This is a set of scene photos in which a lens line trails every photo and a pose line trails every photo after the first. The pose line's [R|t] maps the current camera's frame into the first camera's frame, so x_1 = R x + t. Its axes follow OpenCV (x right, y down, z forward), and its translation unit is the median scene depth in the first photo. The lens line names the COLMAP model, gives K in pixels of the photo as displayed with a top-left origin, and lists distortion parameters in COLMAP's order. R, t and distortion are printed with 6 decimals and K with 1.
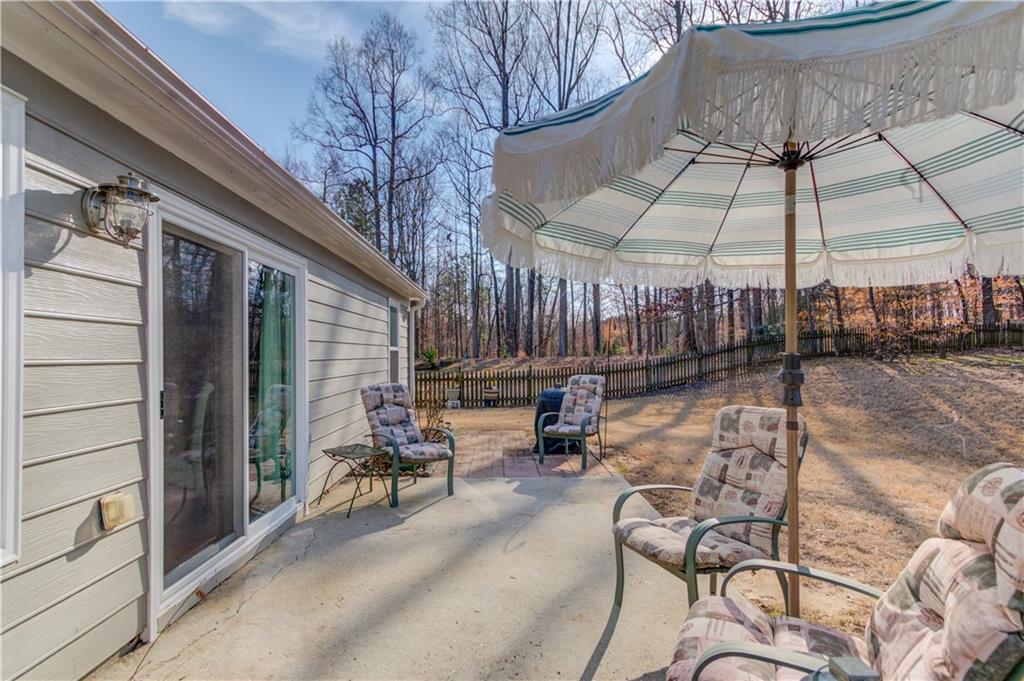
lens RADIAL K [[488.4, 0, 510.3], [0, 488.4, 343.1], [0, 0, 1]] dist [-0.000197, 0.000085]
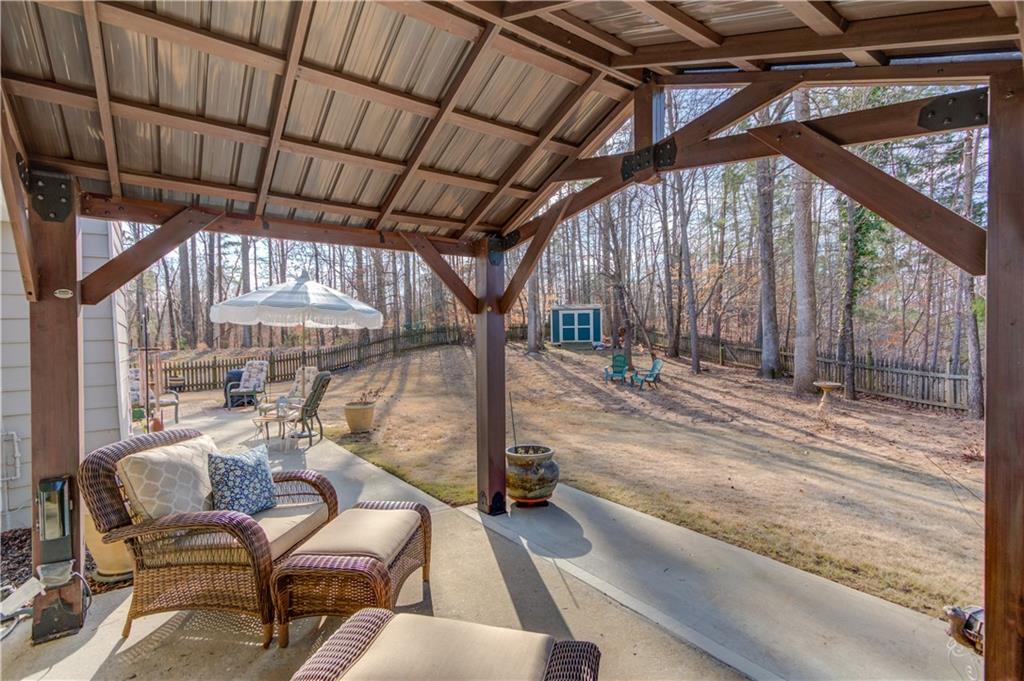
lens RADIAL K [[488.4, 0, 510.3], [0, 488.4, 343.1], [0, 0, 1]] dist [-0.000197, 0.000085]
pose [[0.826349, -0.014137, 0.562981, -0.036293], [-0.000217, 0.999677, 0.025421, -0.018816], [-0.563158, -0.021129, 0.826079, -0.426337]]
